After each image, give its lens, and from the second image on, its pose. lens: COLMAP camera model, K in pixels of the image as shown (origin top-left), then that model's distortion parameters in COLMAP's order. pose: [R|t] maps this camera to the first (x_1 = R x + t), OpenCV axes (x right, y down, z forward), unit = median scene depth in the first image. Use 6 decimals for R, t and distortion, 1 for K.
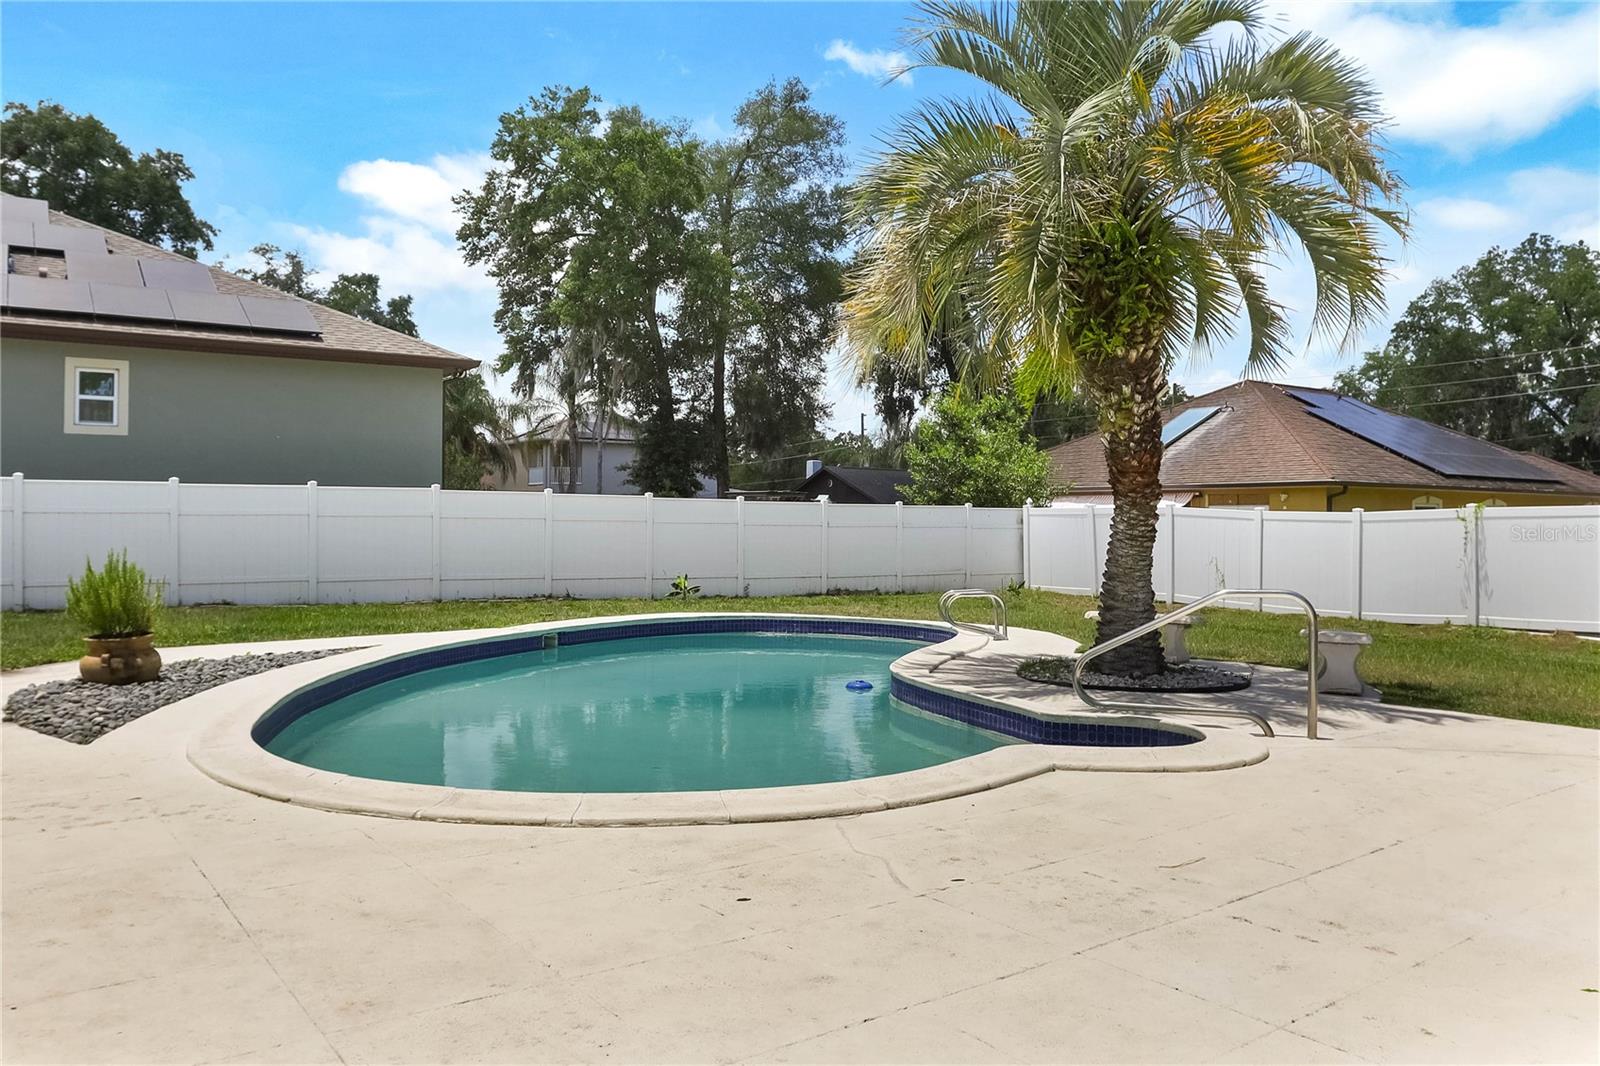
lens RADIAL K [[1192.2, 0, 800.0], [0, 1192.2, 533.0], [0, 0, 1]] dist [-0.044783, -0.000169]
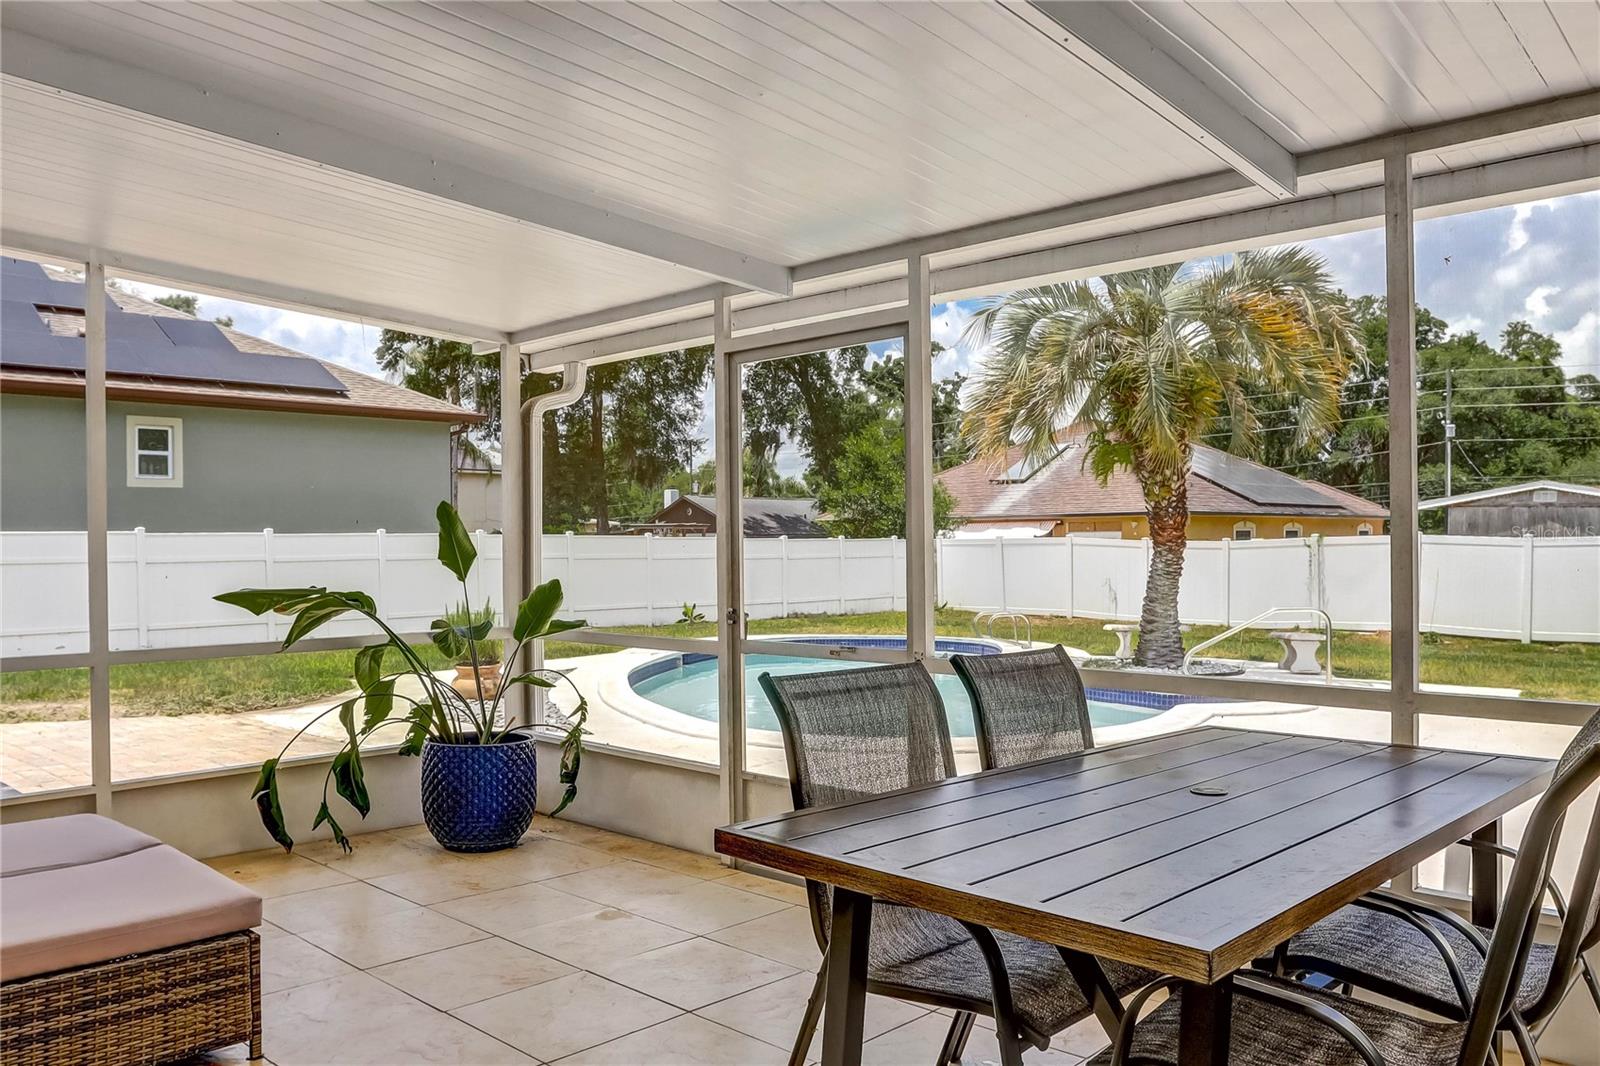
lens RADIAL K [[1237.3, 0, 800.0], [0, 1237.3, 533.0], [0, 0, 1]] dist [-0.057583, -0.000216]
pose [[0.982171, -0.013521, 0.187503, -0.130604], [0.016695, 0.999743, -0.015361, -0.008569], [-0.187247, 0.018217, 0.982144, -0.116839]]
